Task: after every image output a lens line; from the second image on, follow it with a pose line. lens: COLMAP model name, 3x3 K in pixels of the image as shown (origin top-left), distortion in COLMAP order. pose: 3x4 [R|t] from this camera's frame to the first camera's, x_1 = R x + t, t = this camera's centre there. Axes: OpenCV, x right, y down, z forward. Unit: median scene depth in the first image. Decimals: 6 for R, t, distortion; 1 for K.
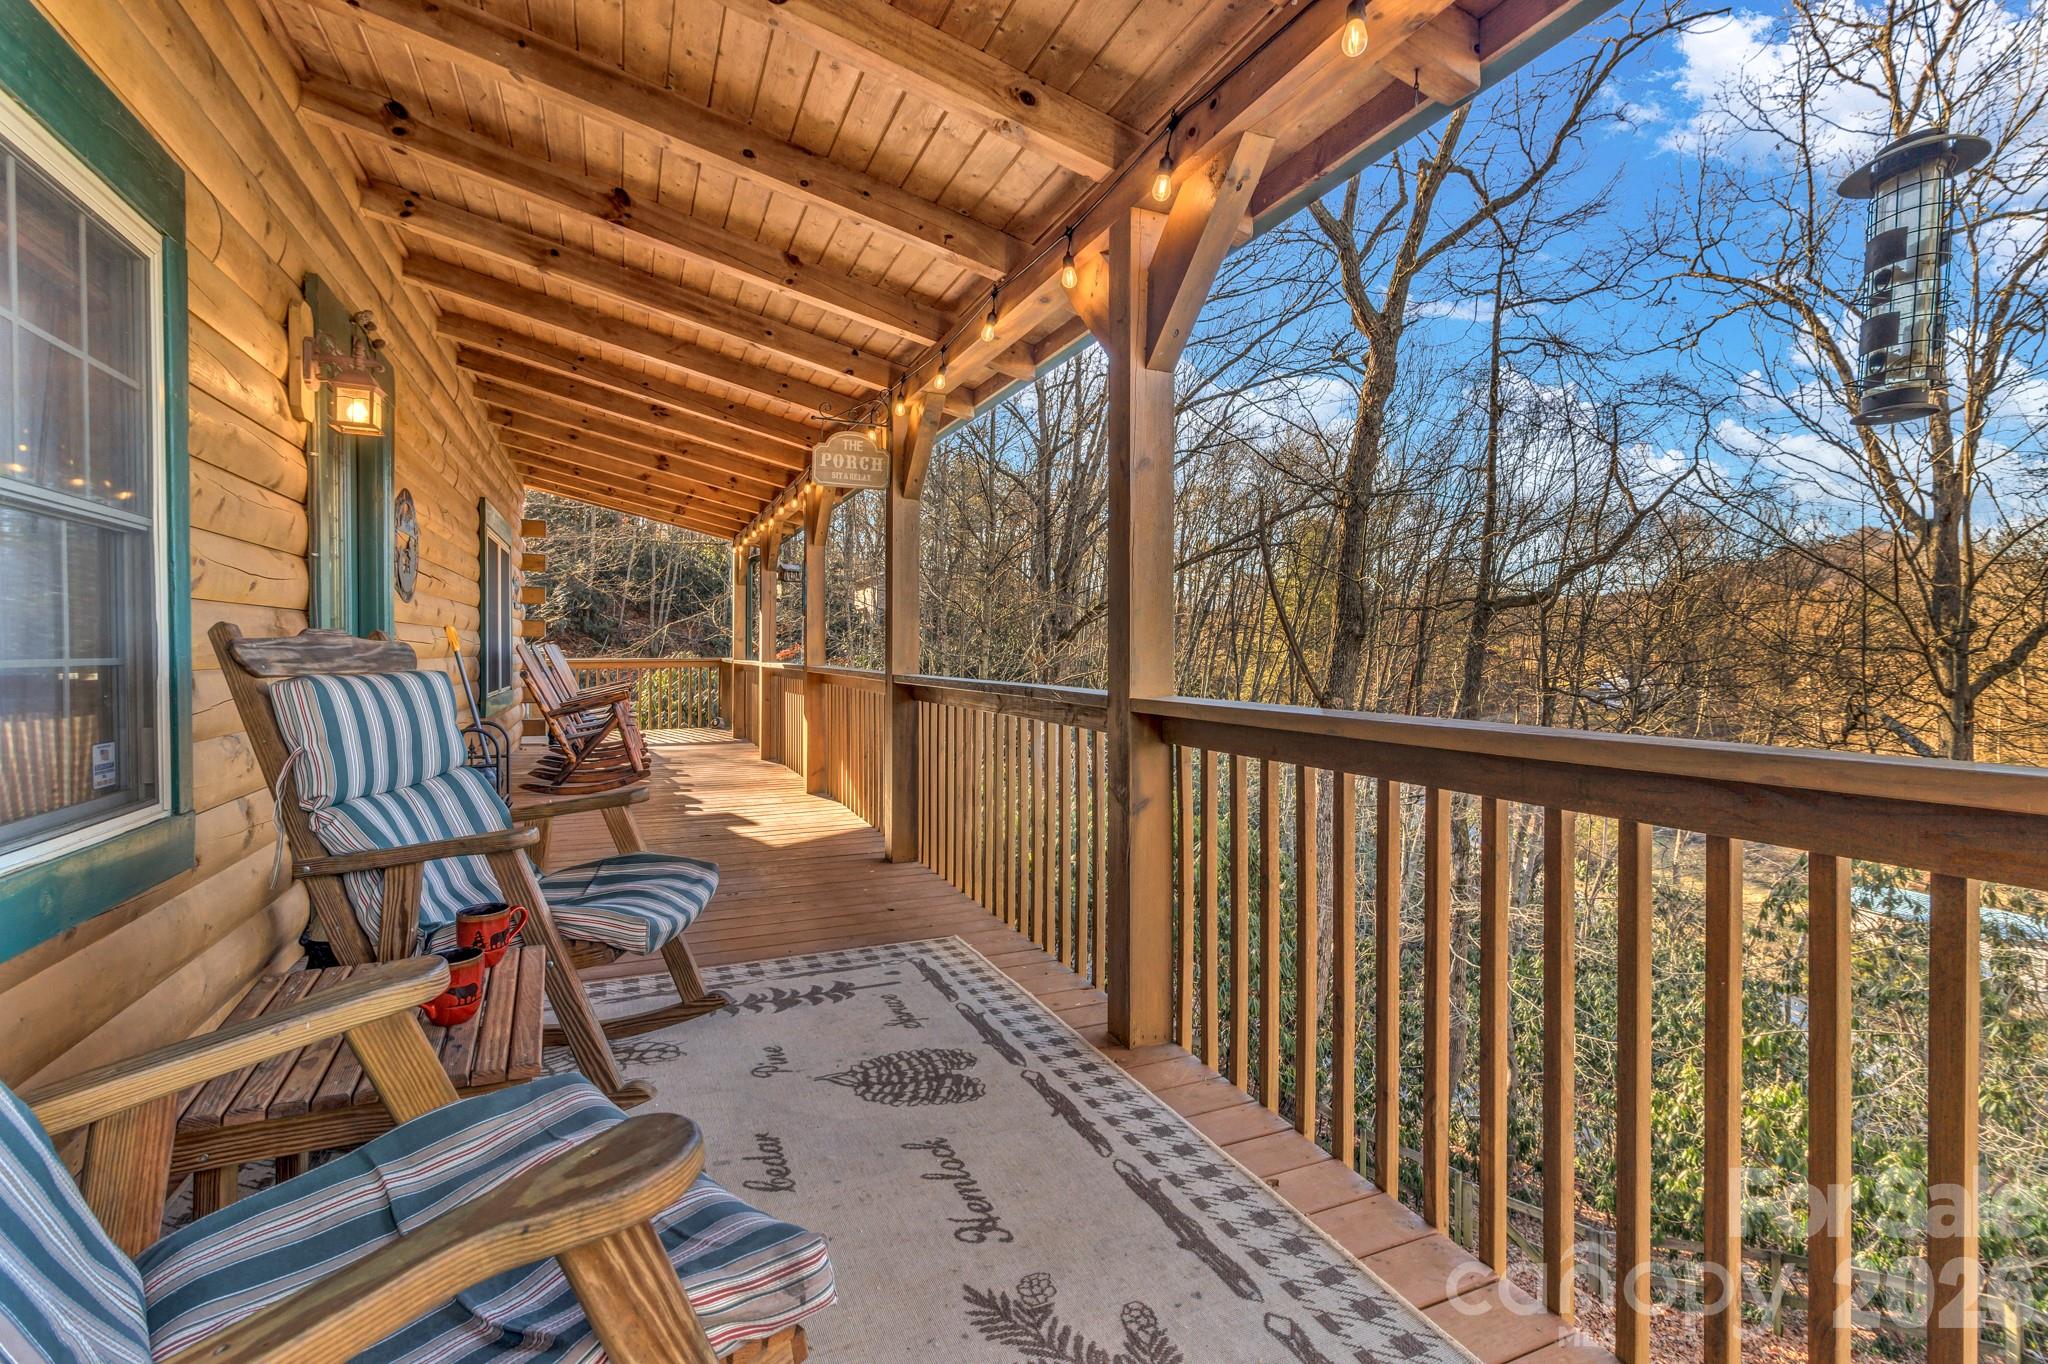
lens RADIAL K [[953.7, 0, 1035.4], [0, 953.7, 656.0], [0, 0, 1]] dist [0.001586, 0.000059]
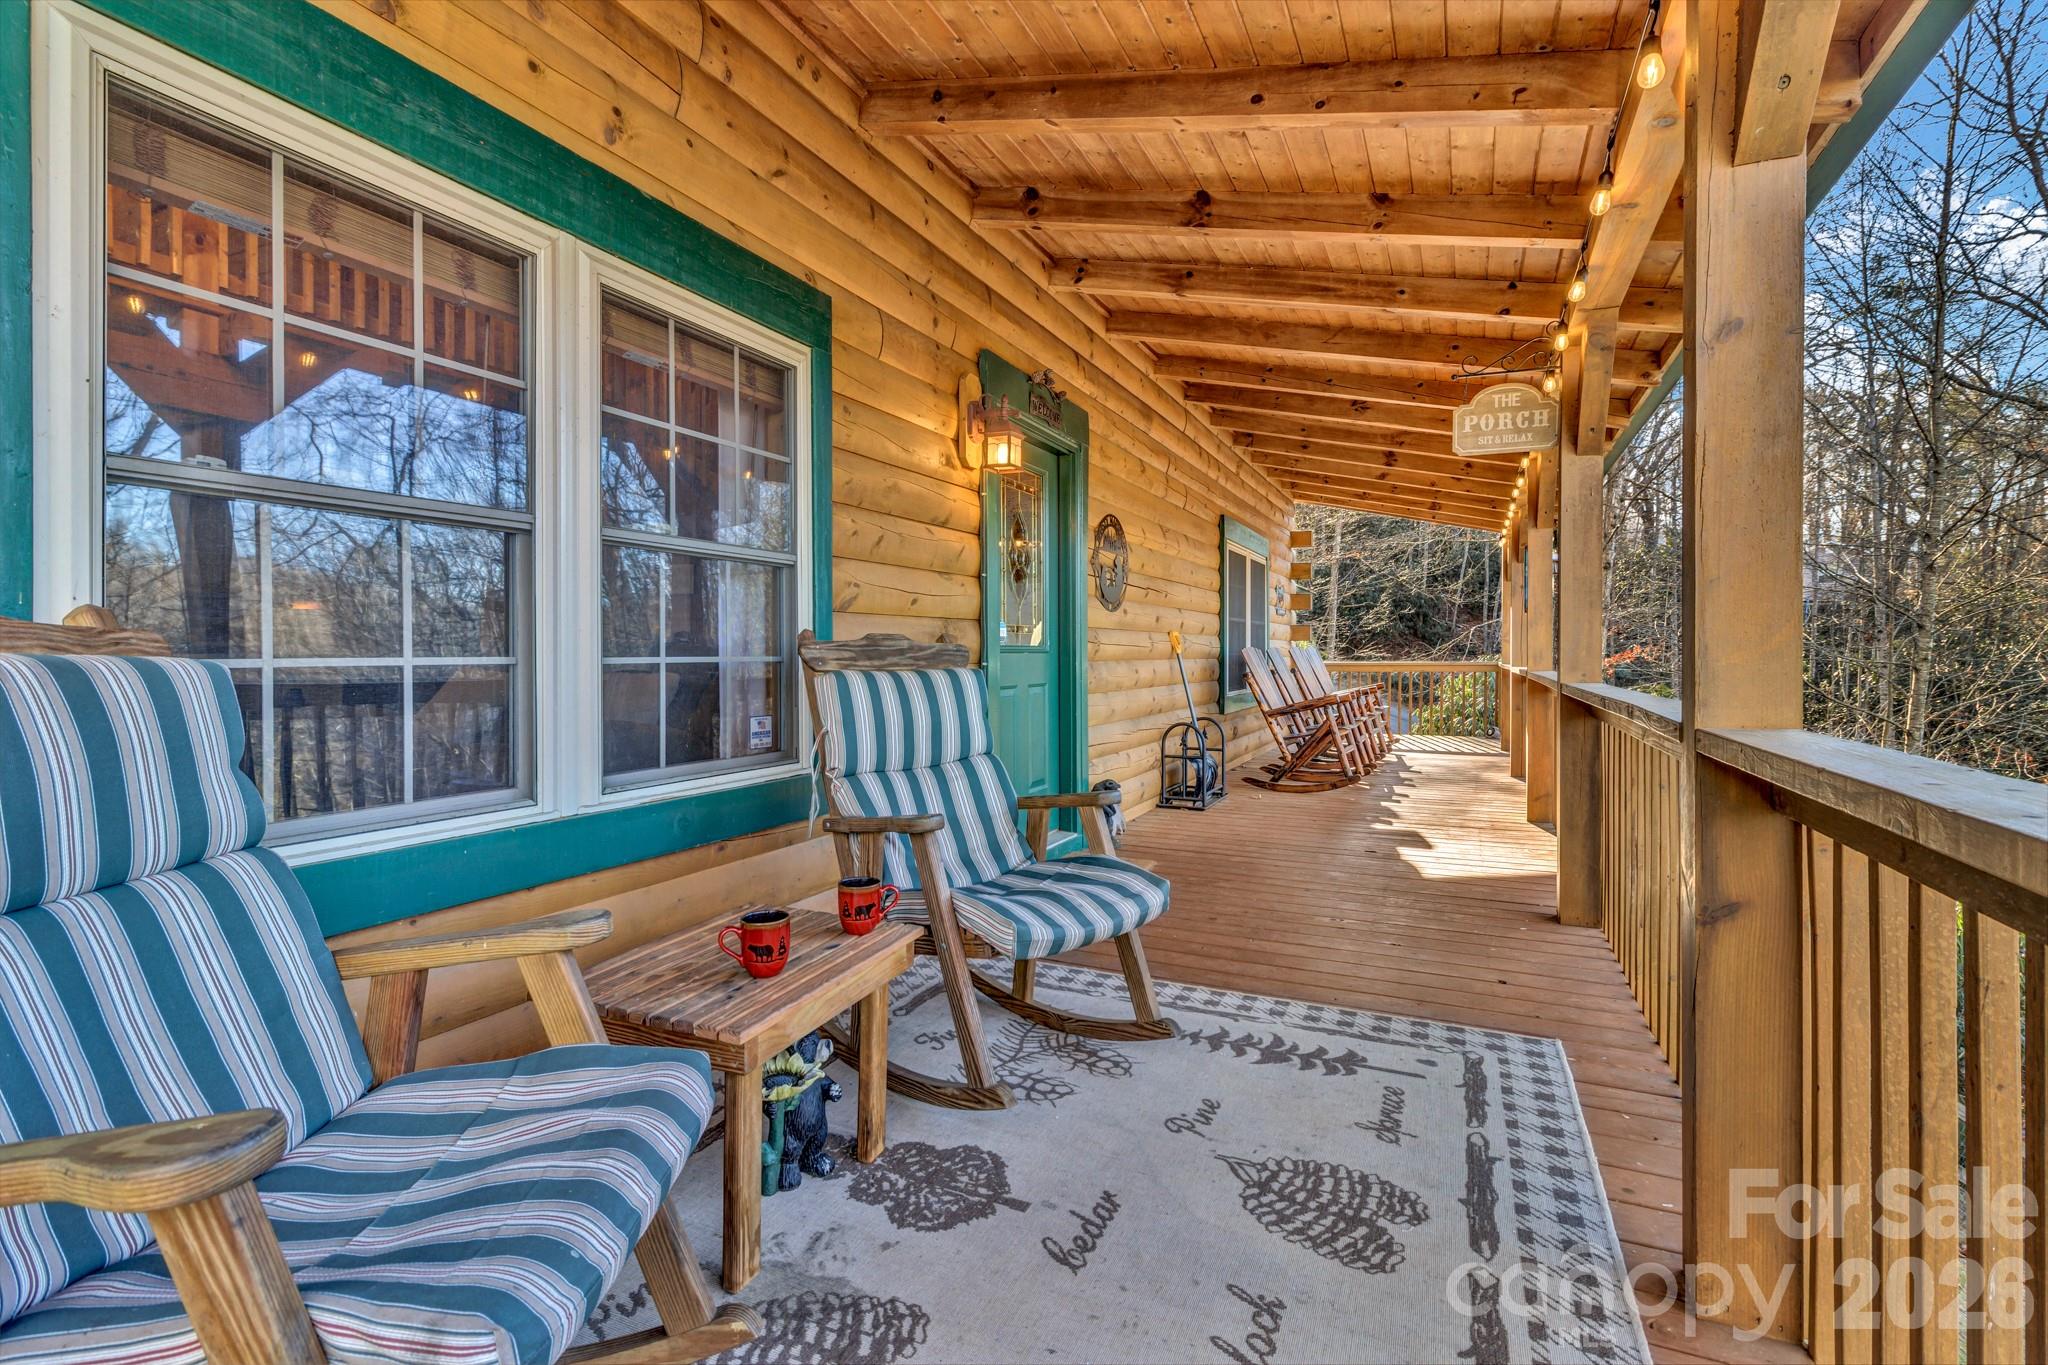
lens RADIAL K [[944.8, 0, 1023.9], [0, 944.8, 656.3], [0, 0, 1]] dist [-0.002055, 0.000096]
pose [[0.659280, 0.001880, -0.751896, 0.208220], [-0.004829, 0.999987, -0.001734, 0.001637], [0.751882, 0.004774, 0.659280, 0.231463]]
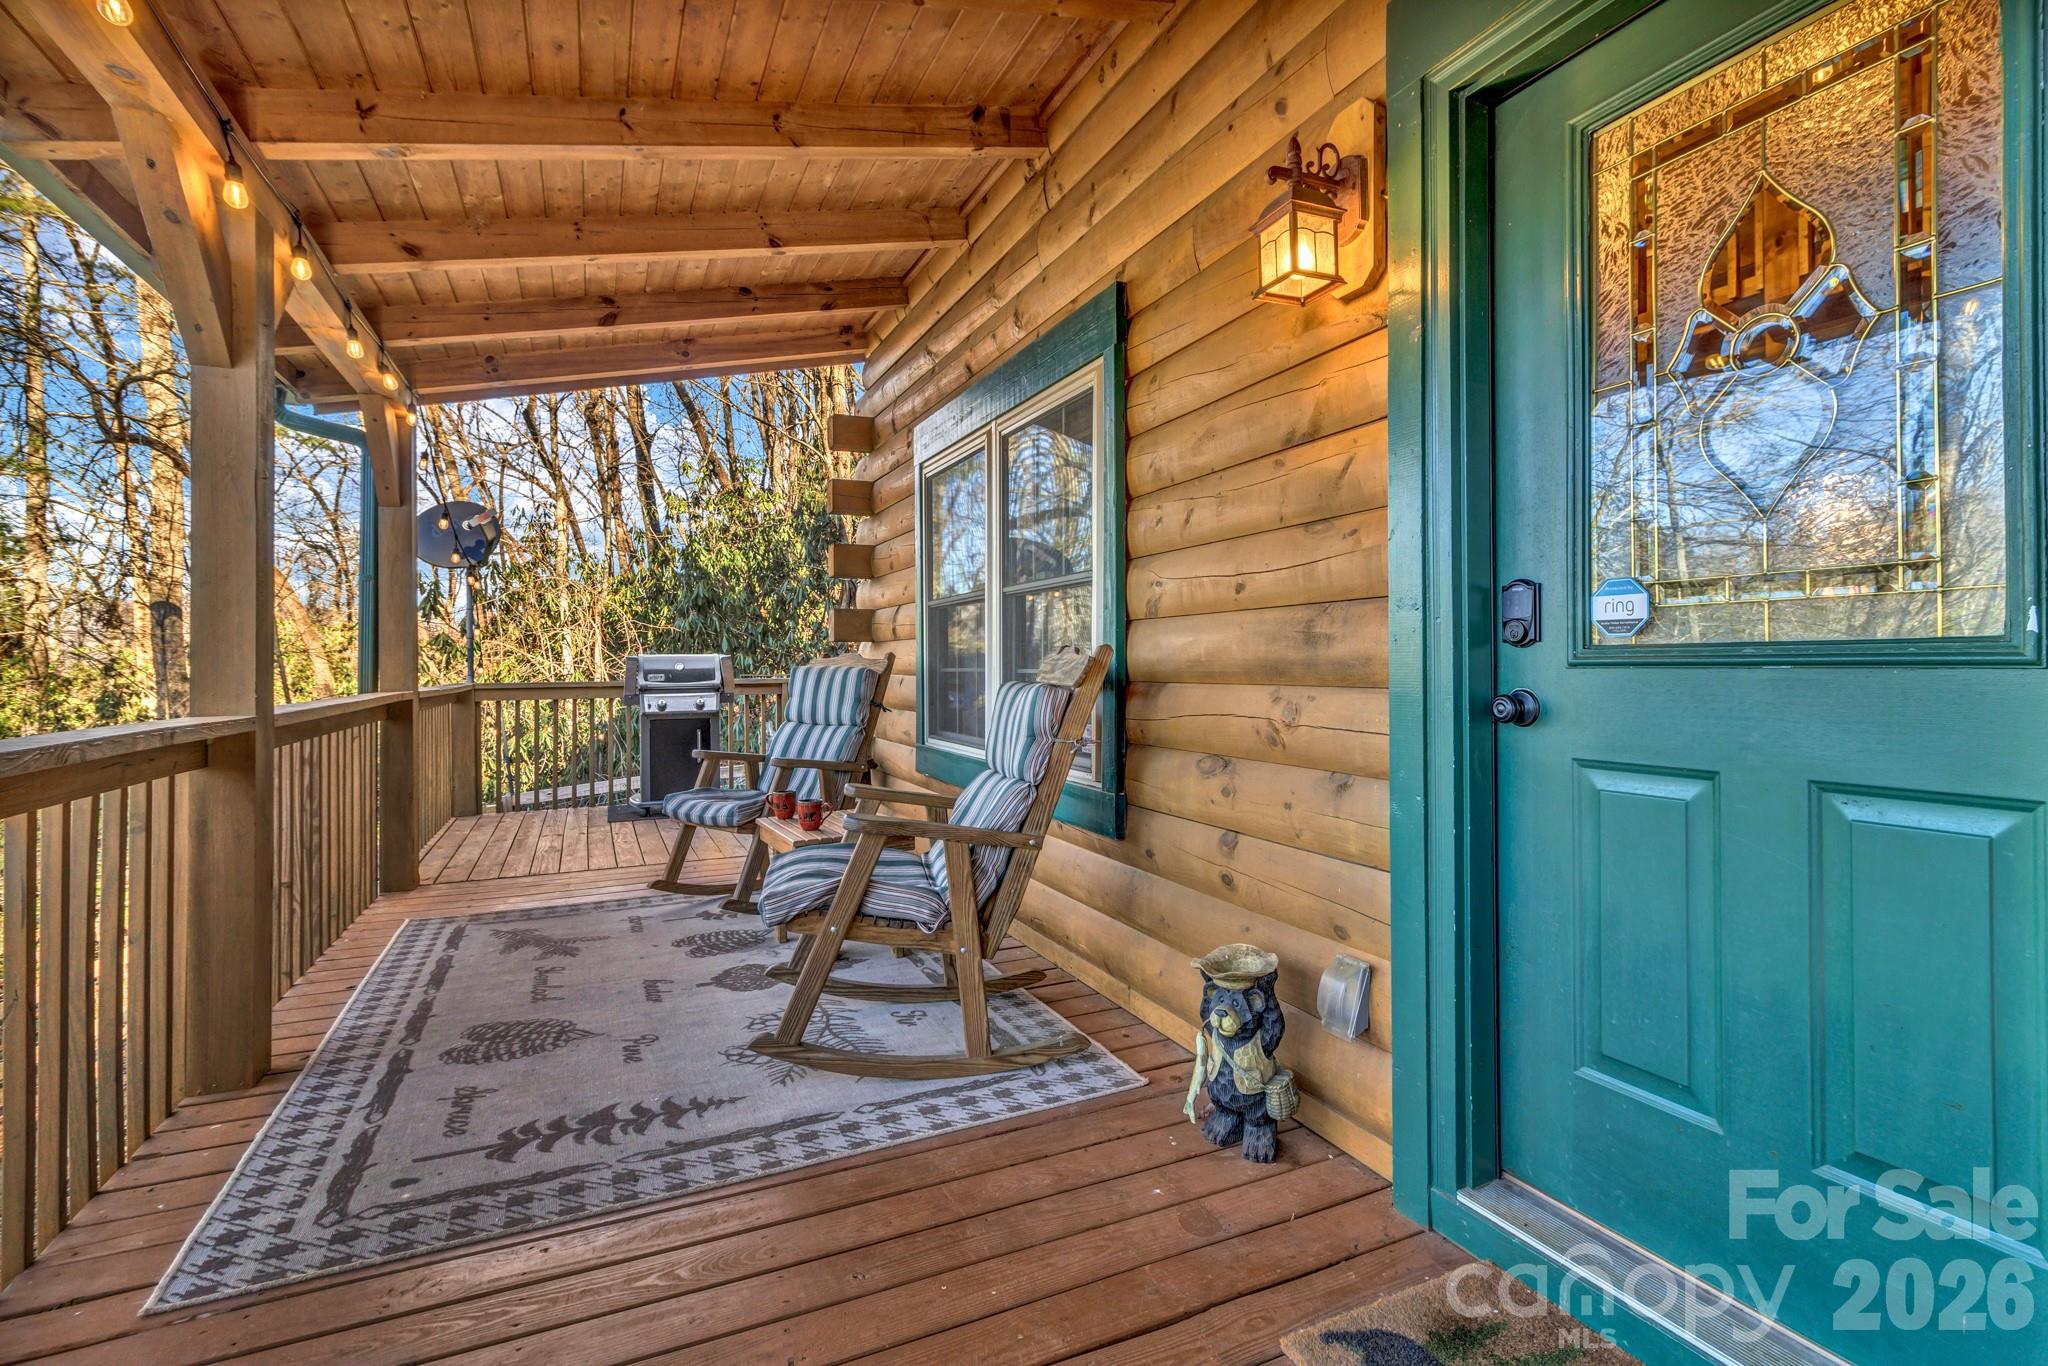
lens RADIAL K [[953.7, 0, 1035.4], [0, 953.7, 657.0], [0, 0, 1]] dist [0.001586, 0.000059]
pose [[-0.999726, 0.003884, -0.023063, -0.534516], [0.003883, 0.999992, 0.000105, -0.010720], [0.023063, 0.000016, -0.999734, 1.589088]]
